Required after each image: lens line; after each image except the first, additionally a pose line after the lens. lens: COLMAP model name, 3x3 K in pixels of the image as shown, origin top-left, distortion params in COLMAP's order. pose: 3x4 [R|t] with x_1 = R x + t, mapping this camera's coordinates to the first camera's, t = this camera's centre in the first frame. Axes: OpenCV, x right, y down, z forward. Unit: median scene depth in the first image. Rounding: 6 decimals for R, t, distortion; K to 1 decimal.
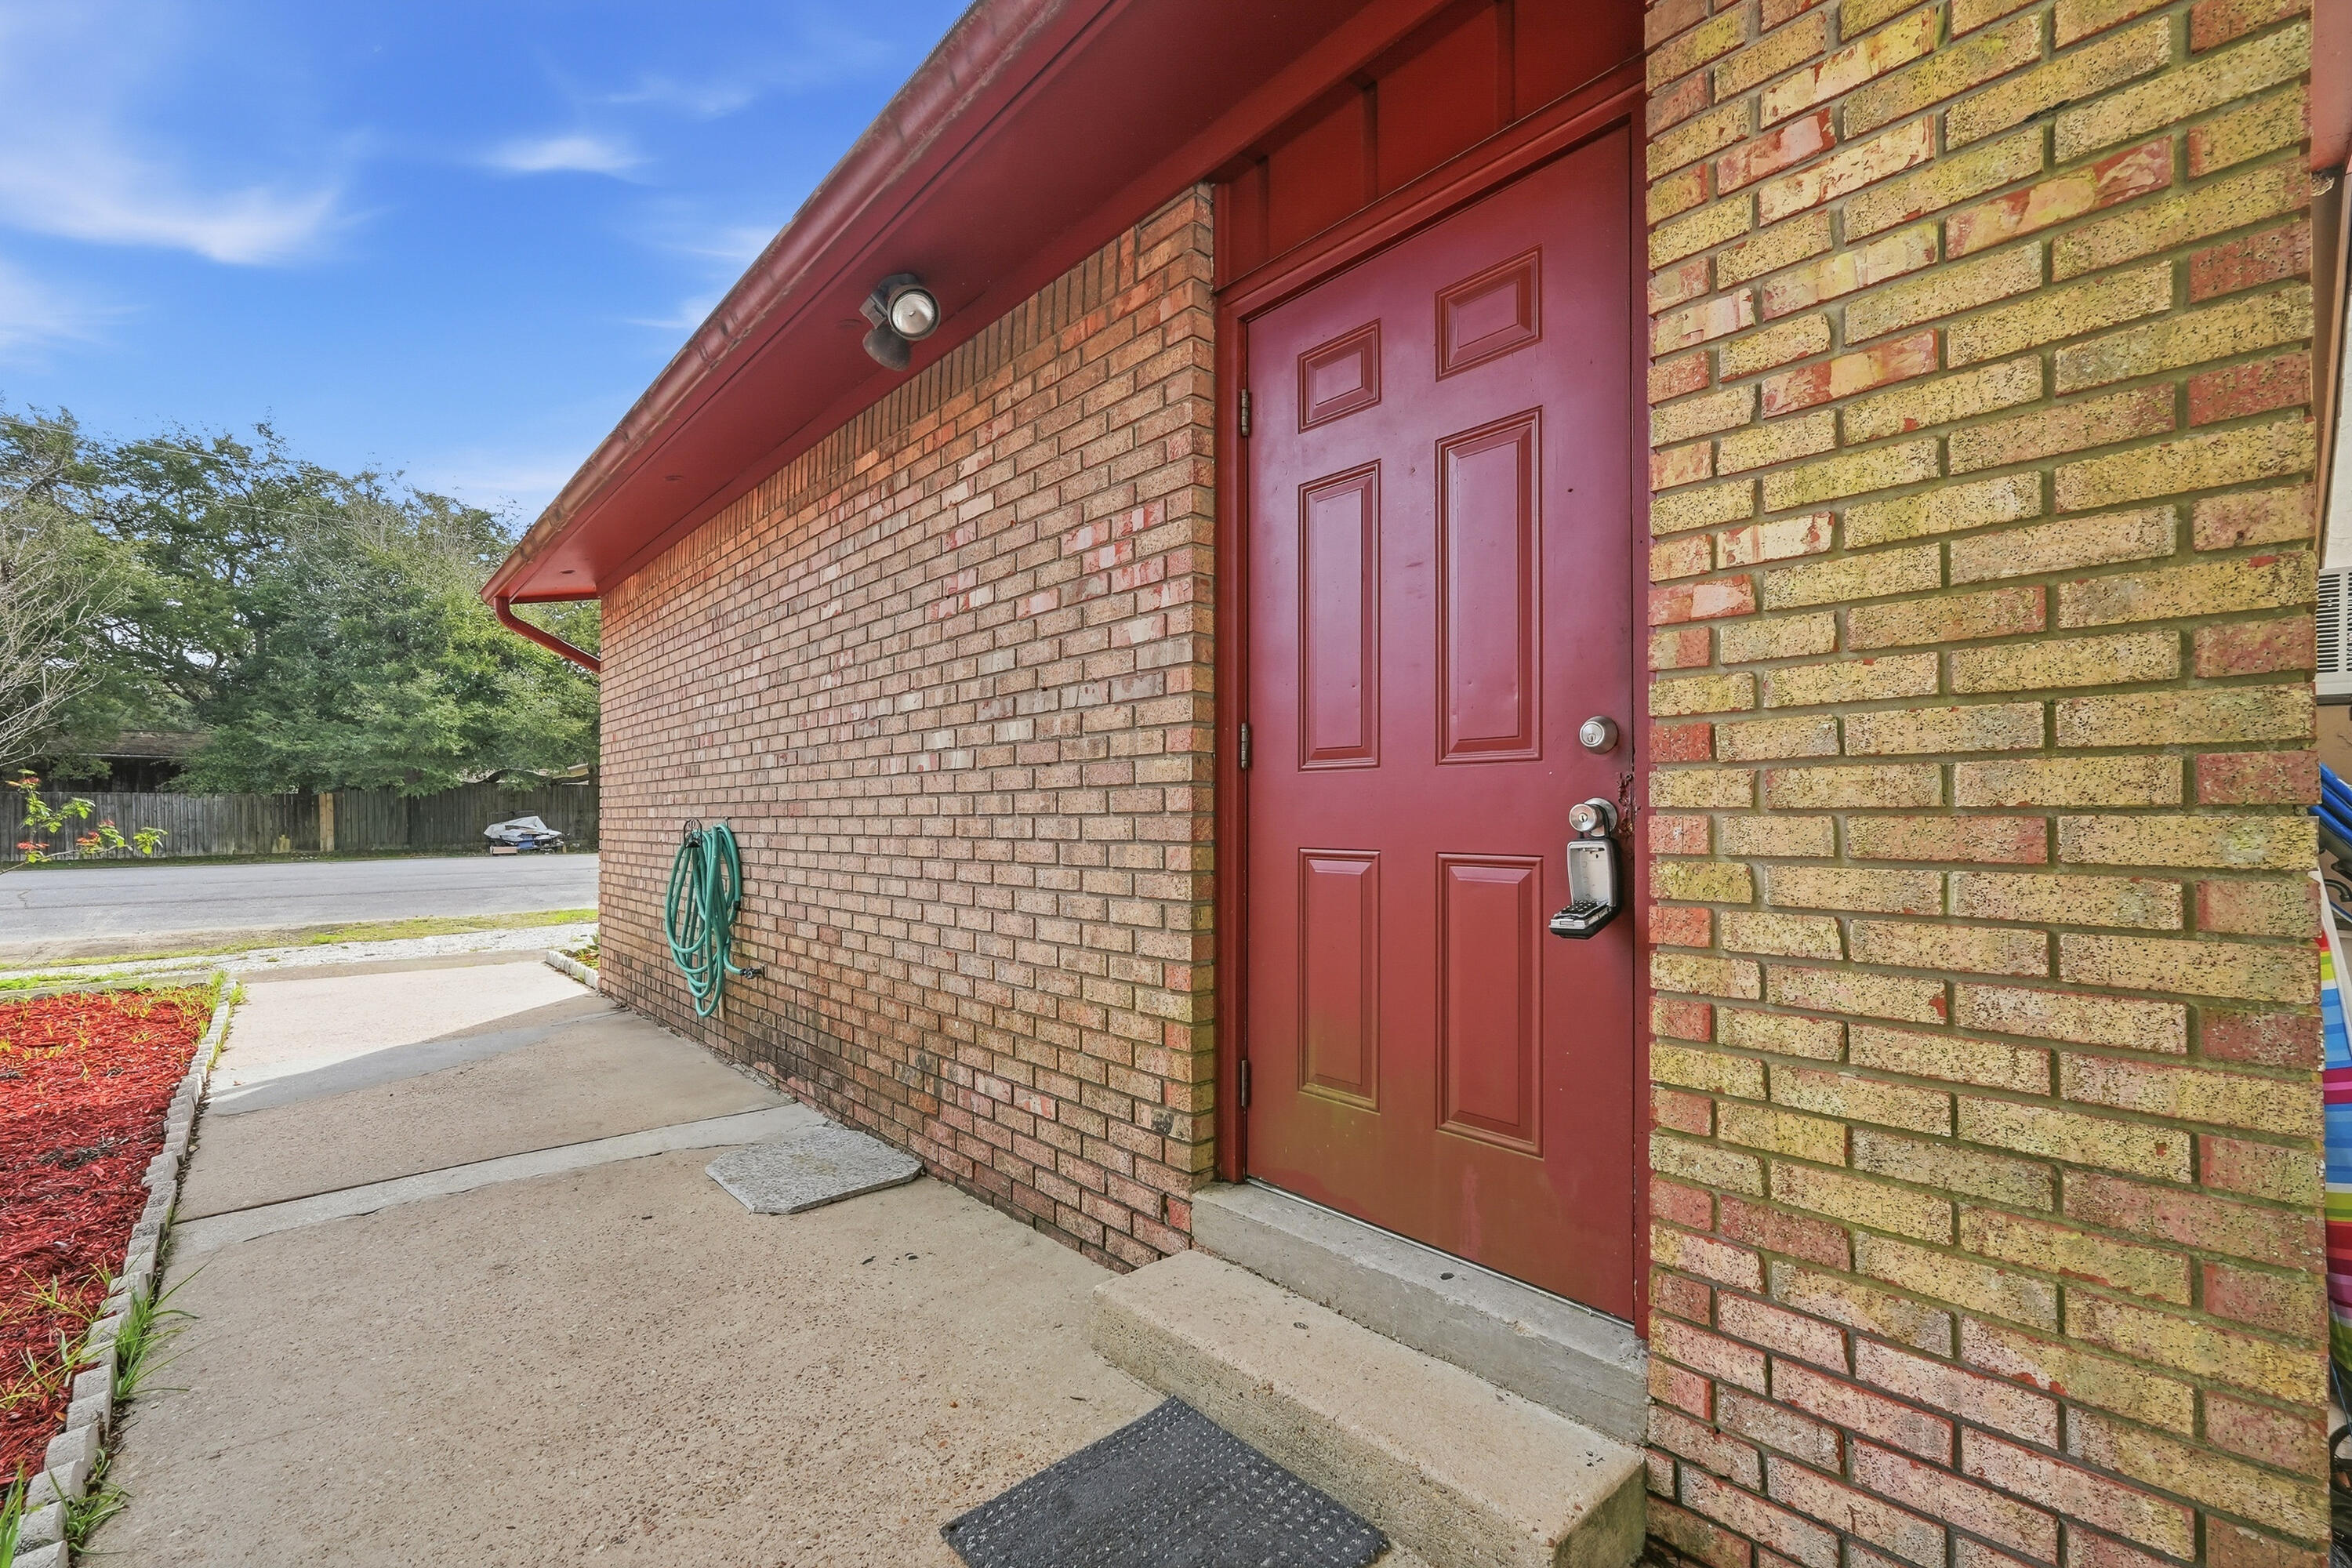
lens RADIAL K [[1019.2, 0, 1176.7], [0, 1019.2, 796.1], [0, 0, 1]] dist [-0.002323, 0.001792]
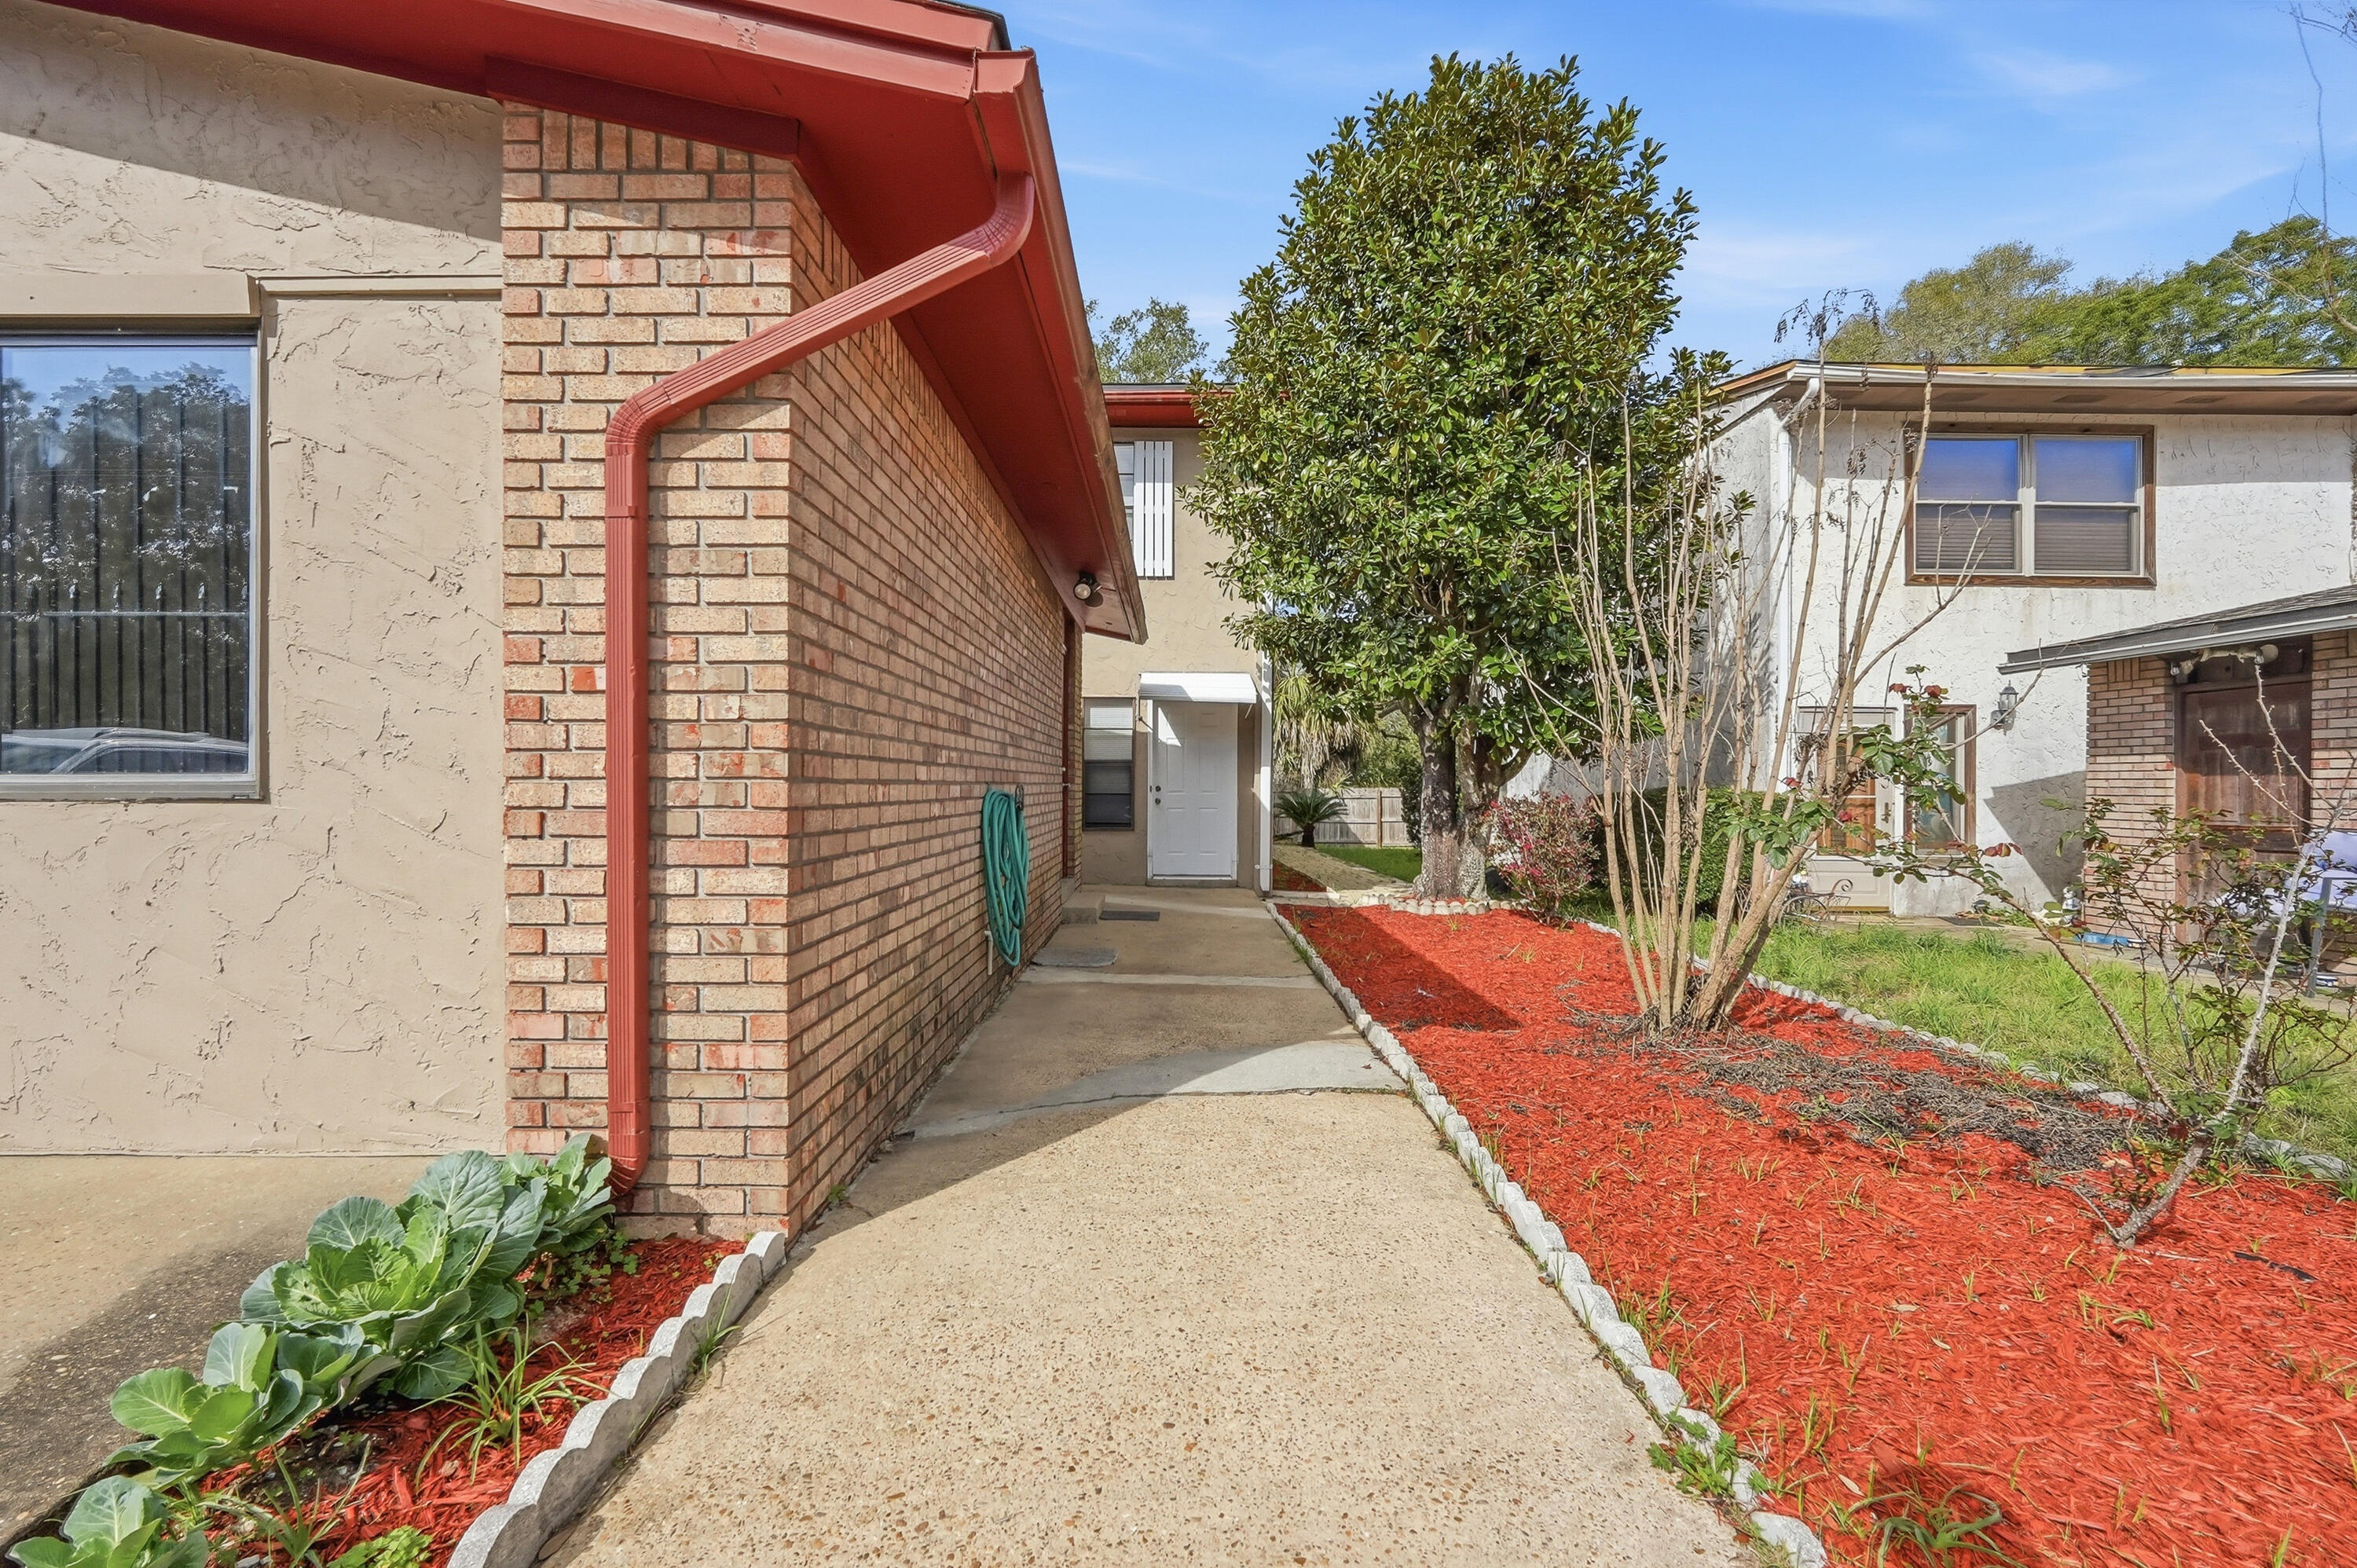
lens RADIAL K [[1021.3, 0, 1177.3], [0, 1021.3, 791.8], [0, 0, 1]] dist [-0.002323, 0.001792]
pose [[-0.749277, 0.007921, 0.662210, -1.058738], [-0.000895, 0.999915, -0.012973, 0.036193], [-0.662257, -0.010313, -0.749206, 1.374087]]
